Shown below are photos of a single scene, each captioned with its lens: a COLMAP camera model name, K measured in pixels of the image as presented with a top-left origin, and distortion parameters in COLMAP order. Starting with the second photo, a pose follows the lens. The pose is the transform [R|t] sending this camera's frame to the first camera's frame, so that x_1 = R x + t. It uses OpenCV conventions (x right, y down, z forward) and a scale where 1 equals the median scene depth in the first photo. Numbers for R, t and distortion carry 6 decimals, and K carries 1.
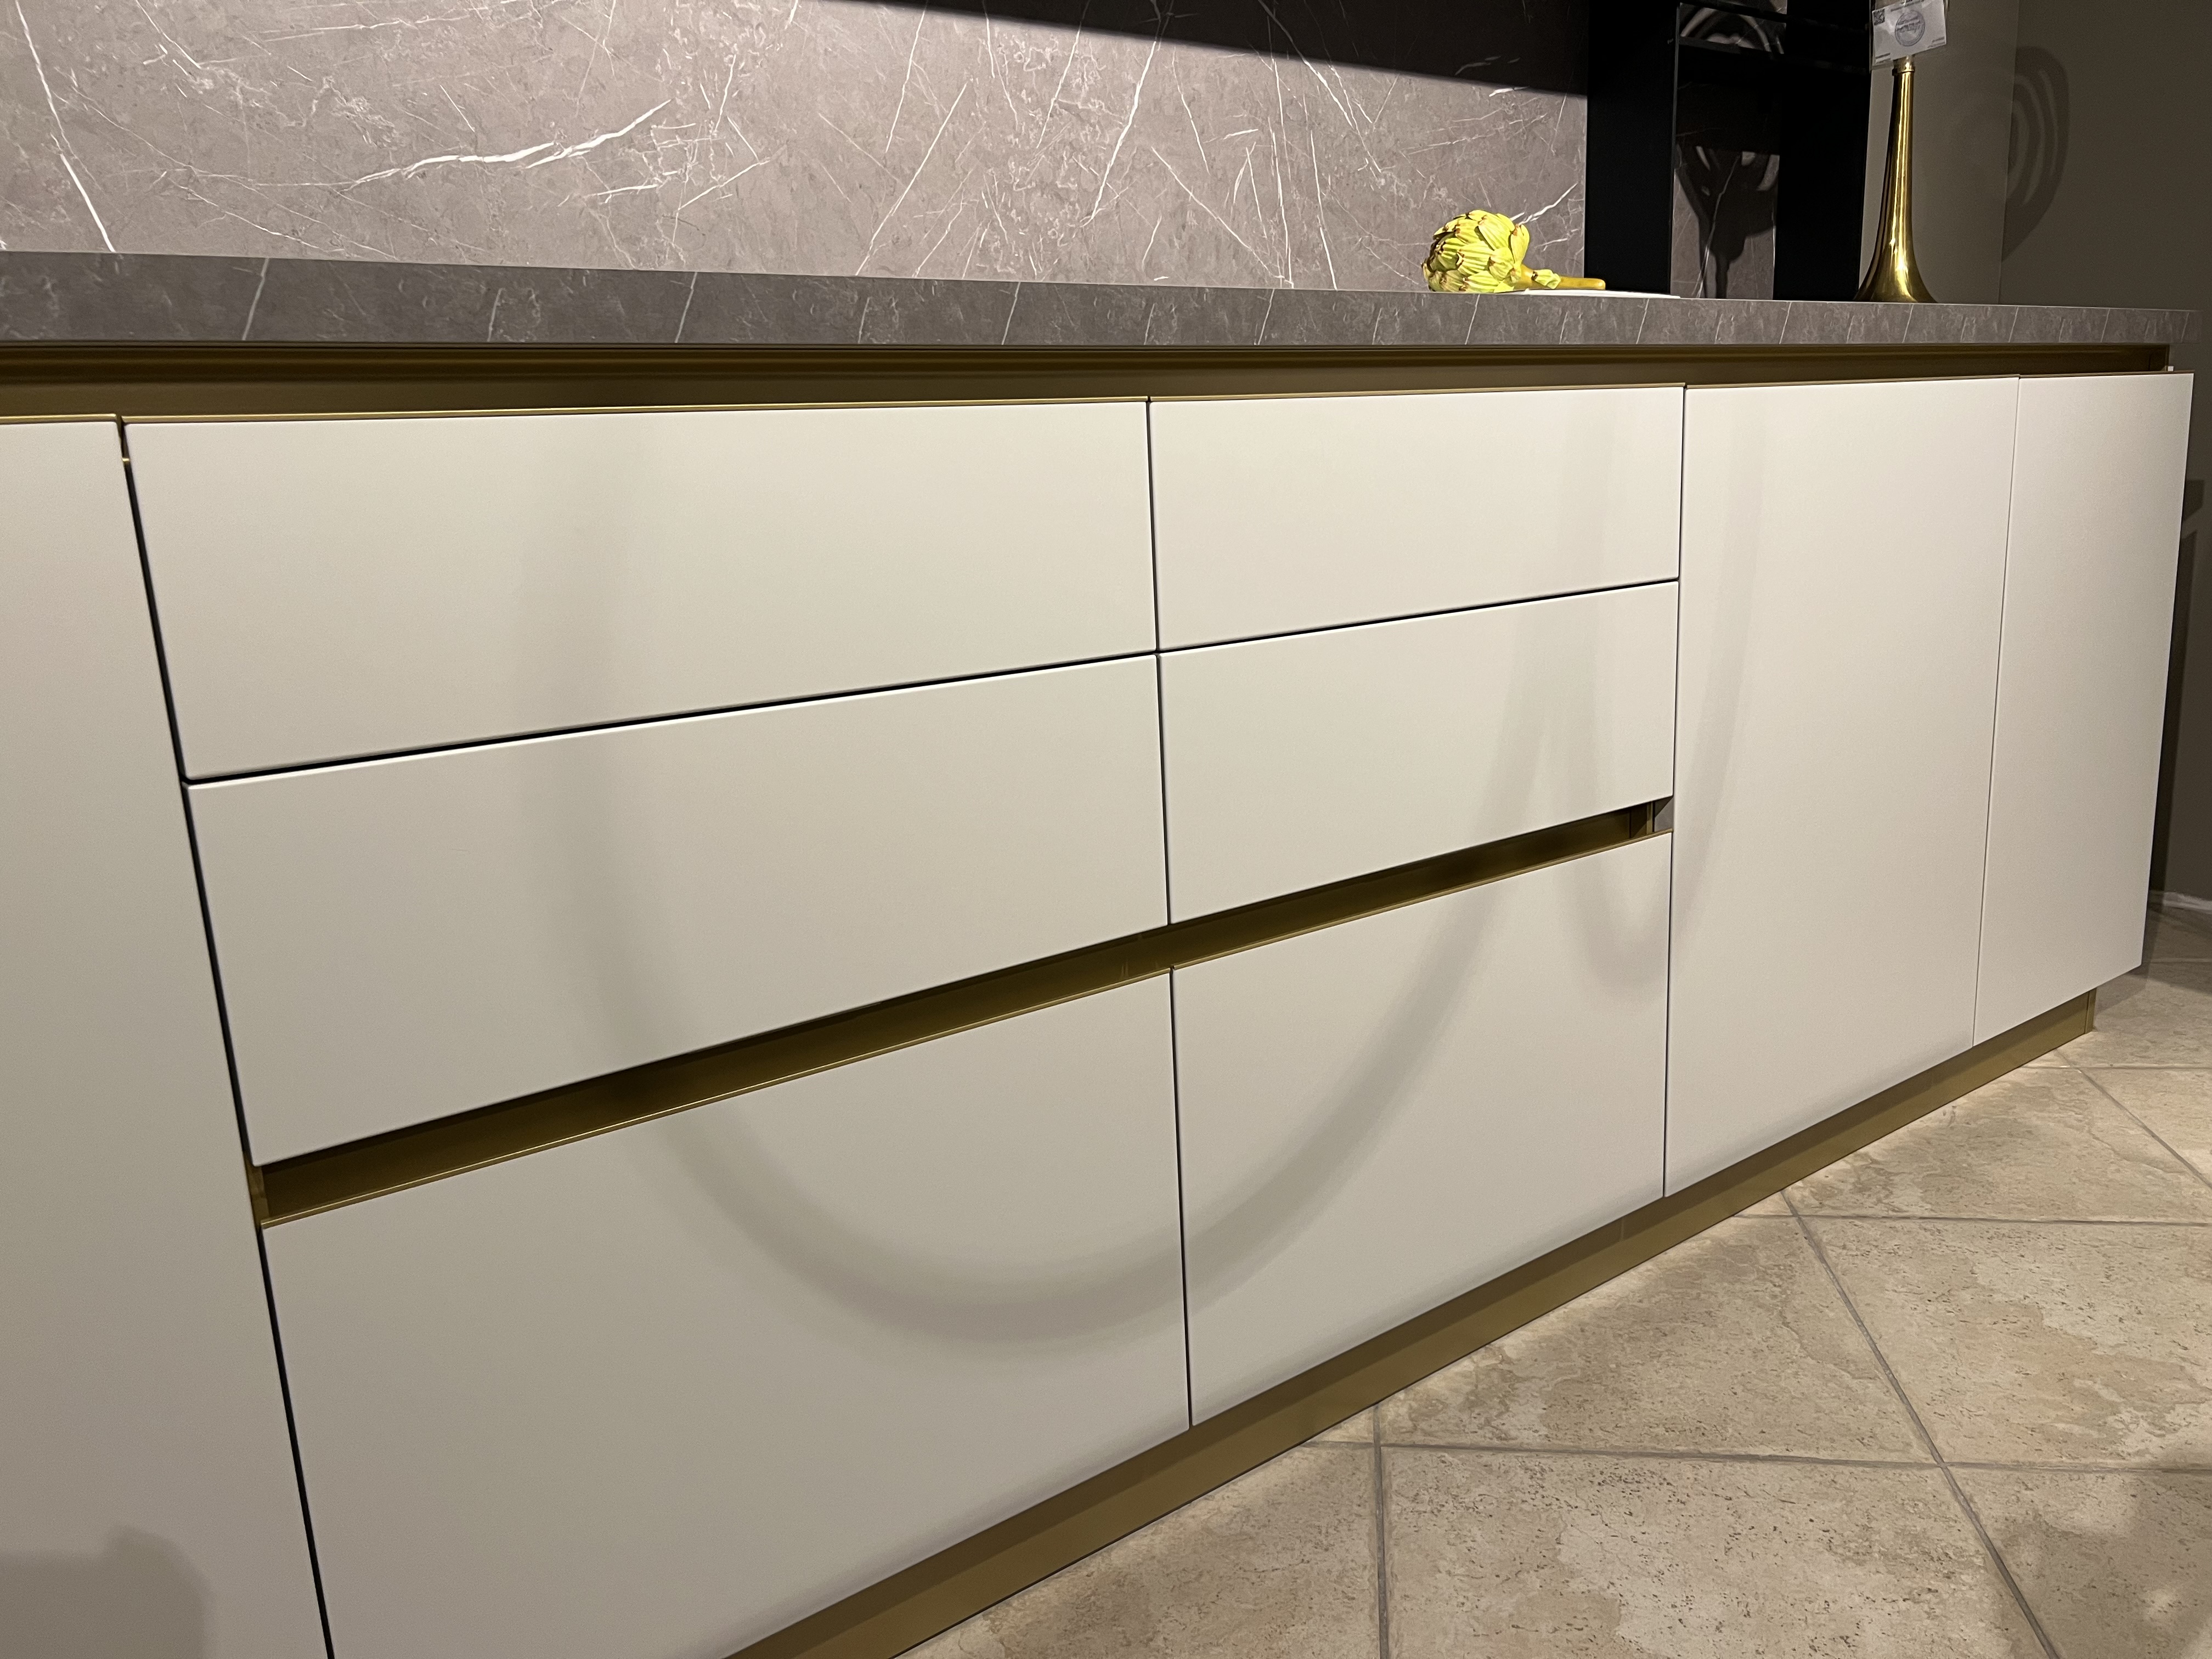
lens RADIAL K [[1668.1, 0, 1112.7], [0, 1668.1, 800.0], [0, 0, 1]] dist [0.030500, -0.002587]
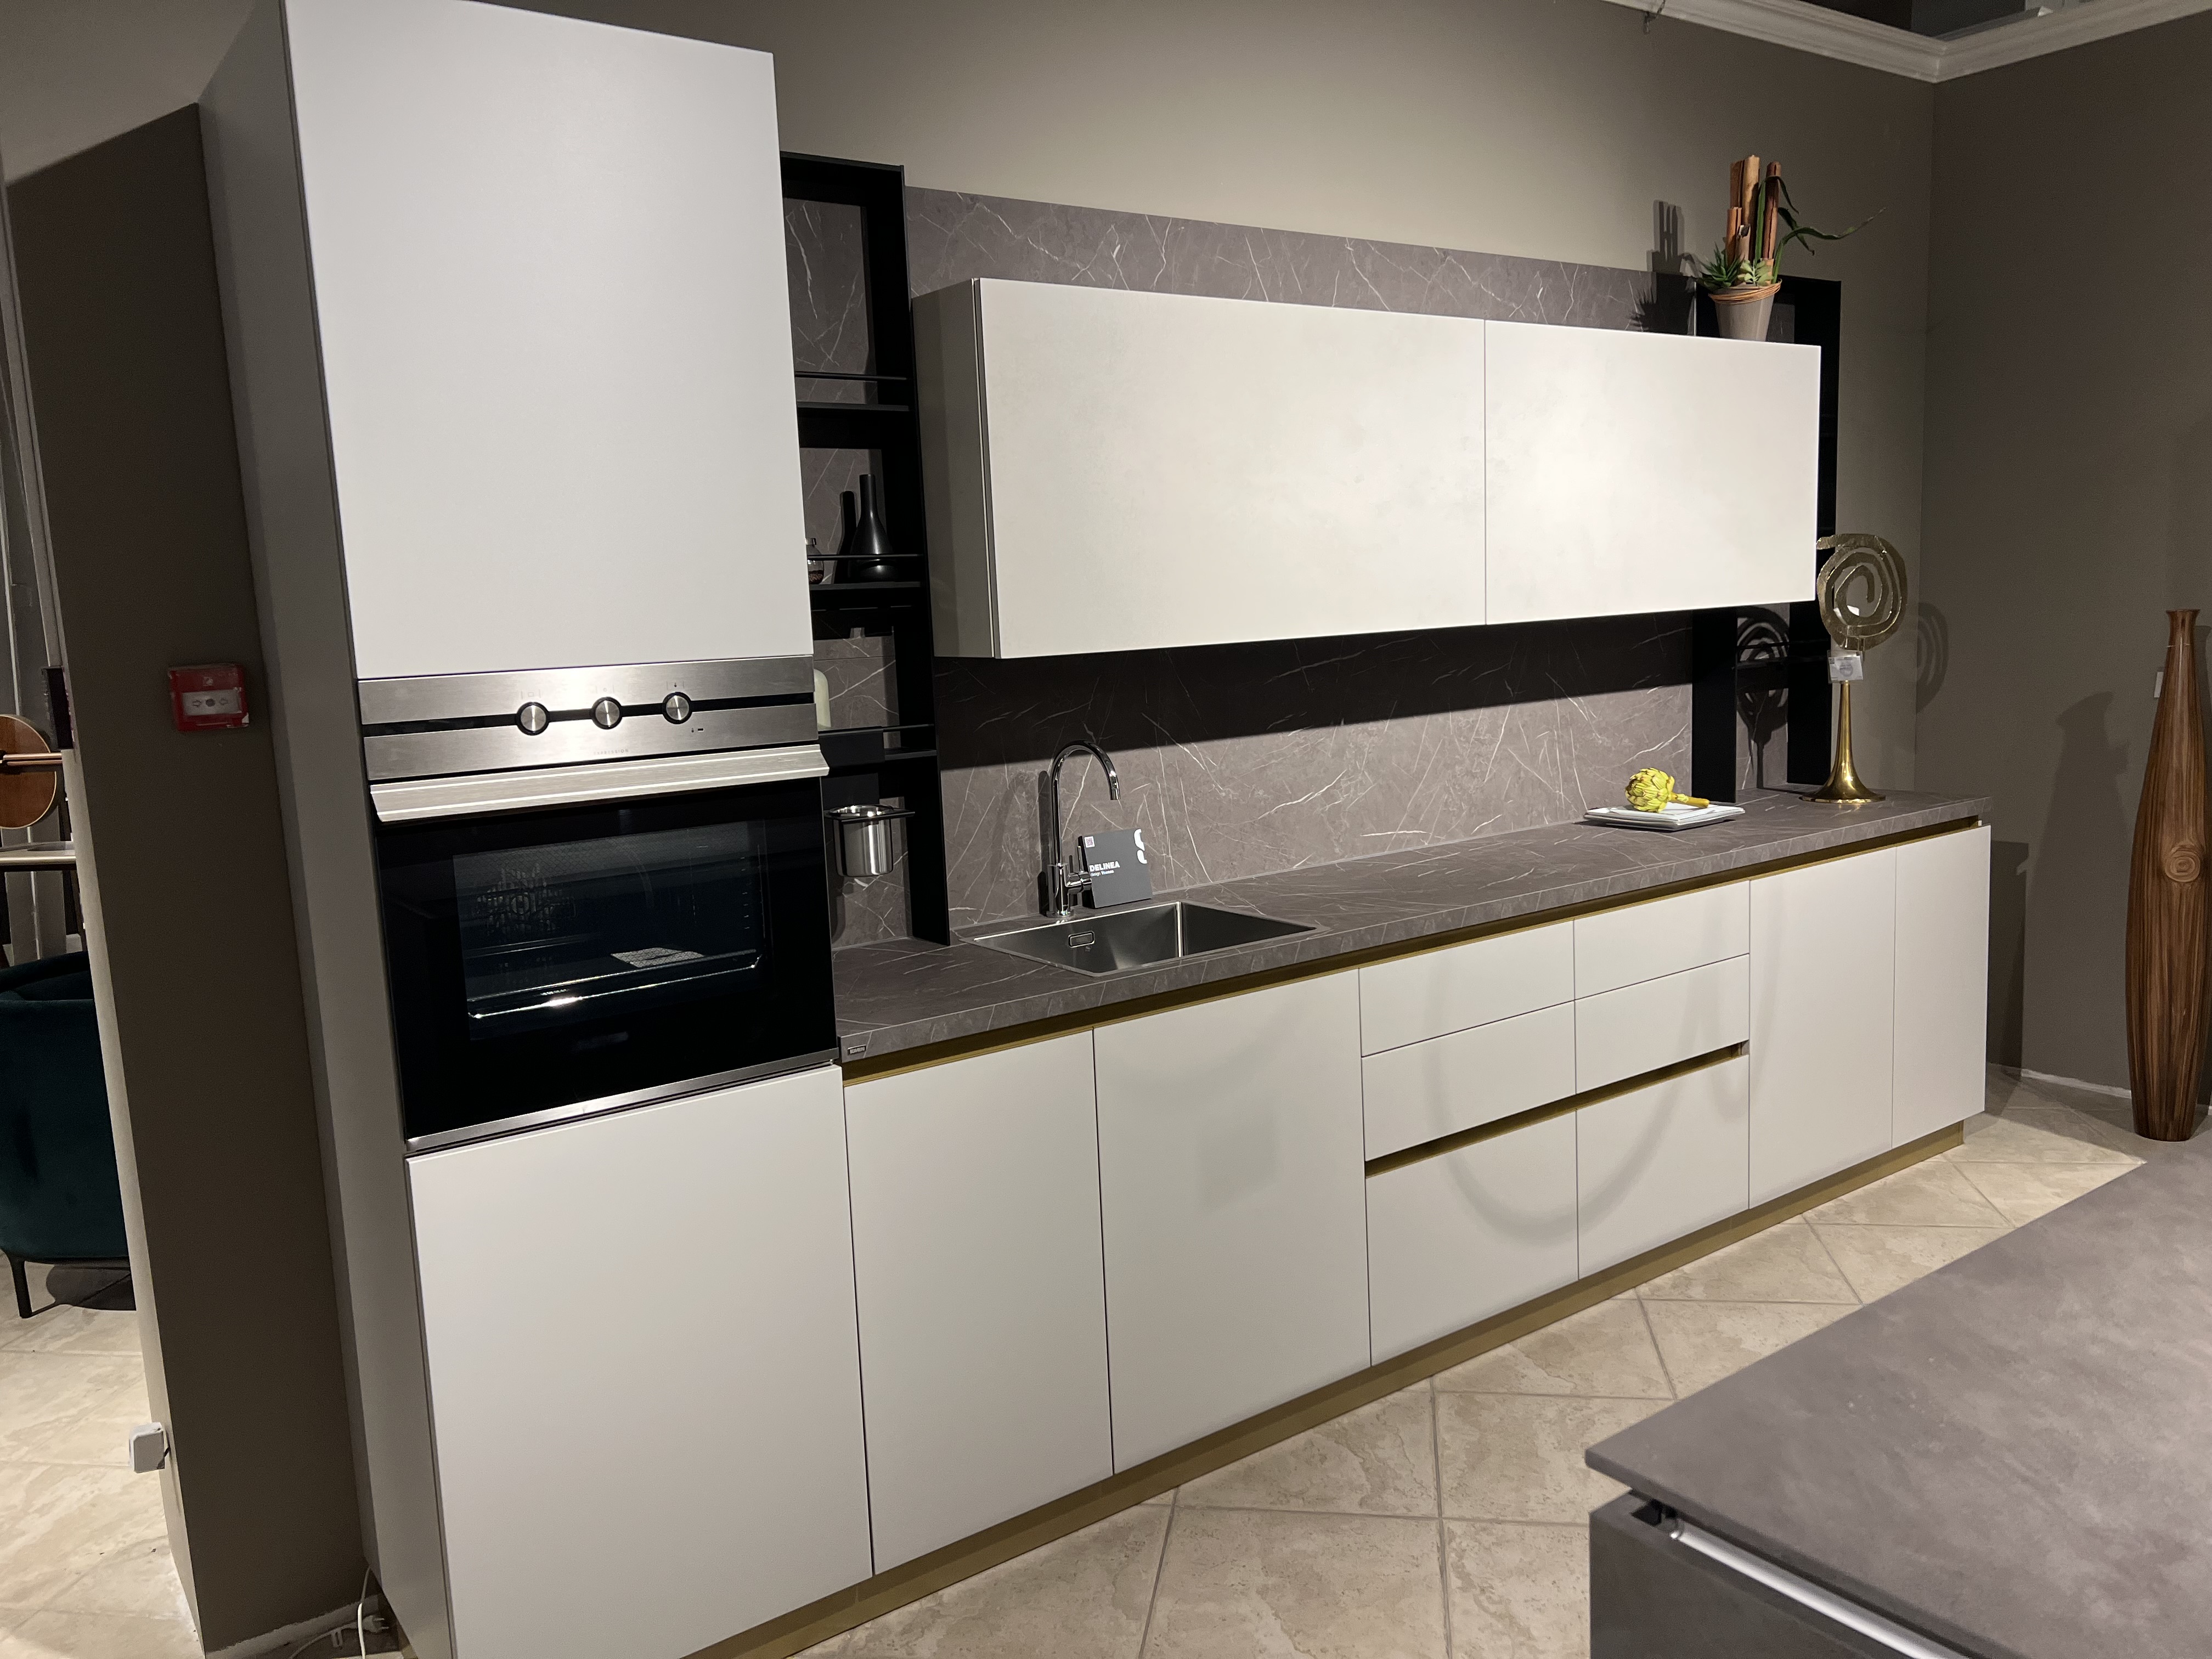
lens RADIAL K [[1626.6, 0, 1106.0], [0, 1626.6, 829.5], [0, 0, 1]] dist [0.076528, -0.109916]
pose [[0.999556, 0.000340, -0.029806, -0.491098], [-0.002331, 0.997763, -0.066803, -0.134447], [0.029717, 0.066843, 0.997321, -1.327683]]
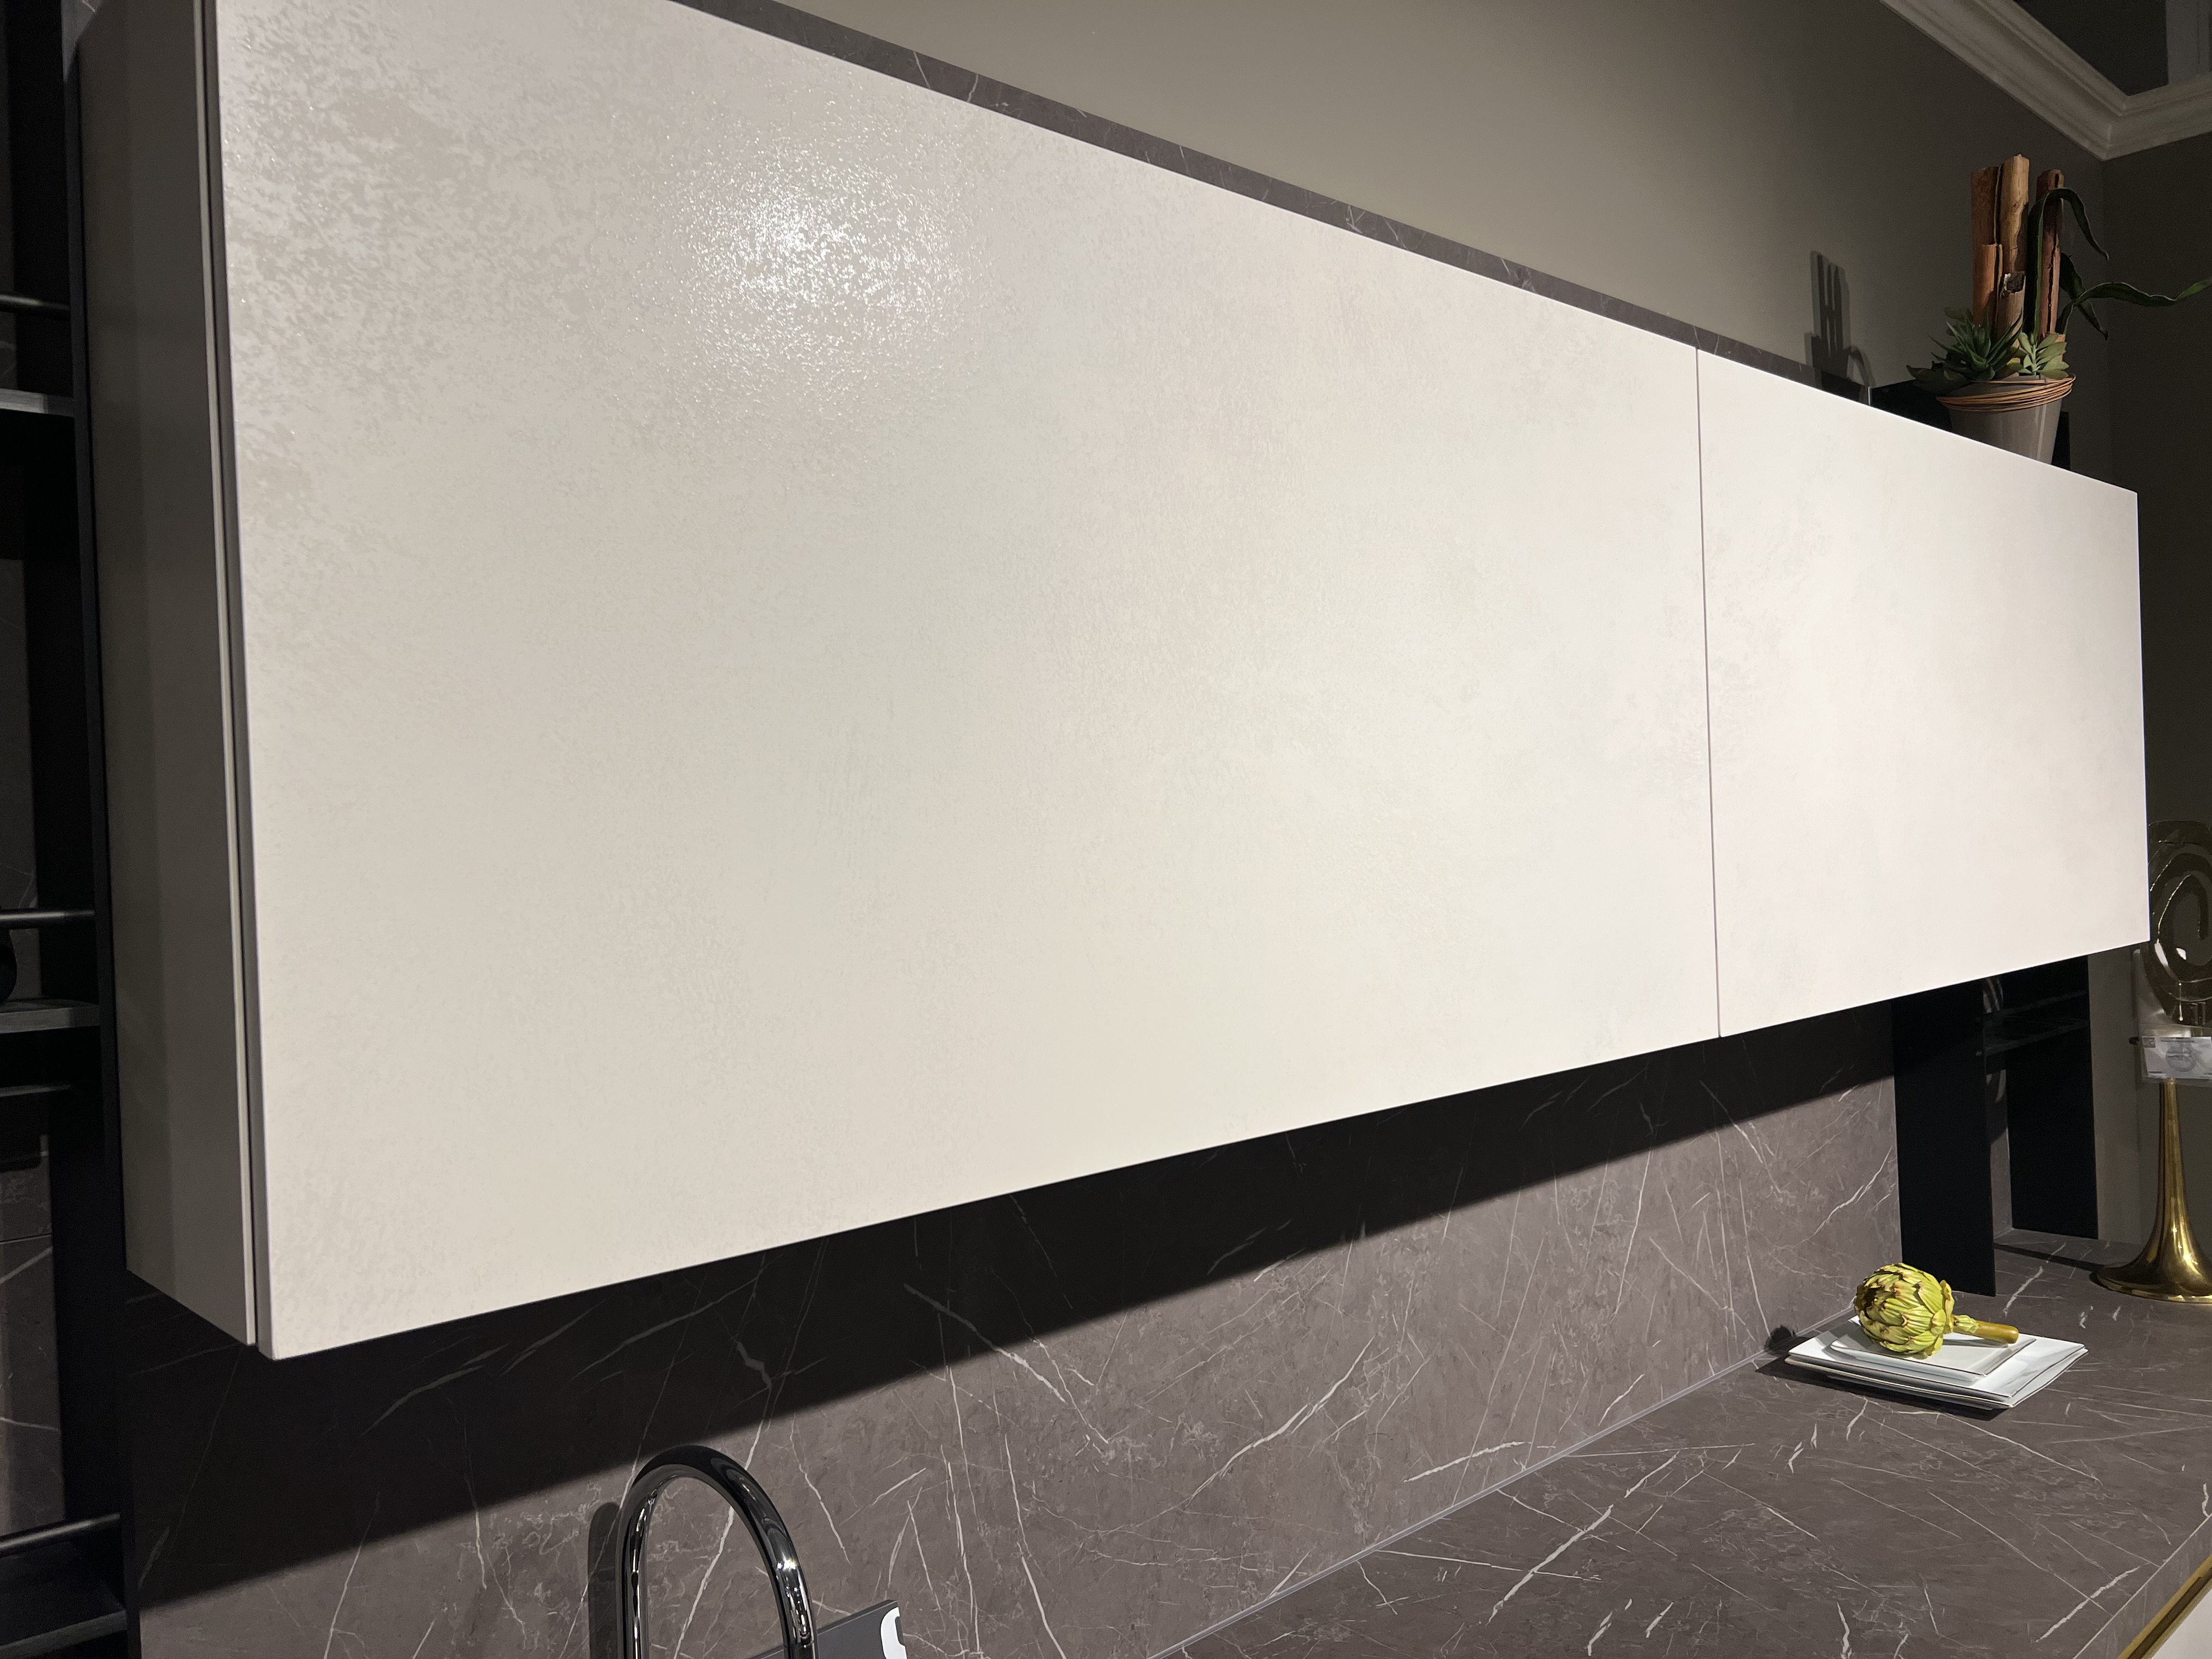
lens RADIAL K [[1674.7, 0, 1144.3], [0, 1674.7, 880.6], [0, 0, 1]] dist [0.093566, -0.119336]
pose [[0.993721, -0.001357, 0.111882, -0.483070], [0.022766, 0.981463, -0.190294, -0.443147], [-0.109549, 0.191646, 0.975331, -0.160174]]
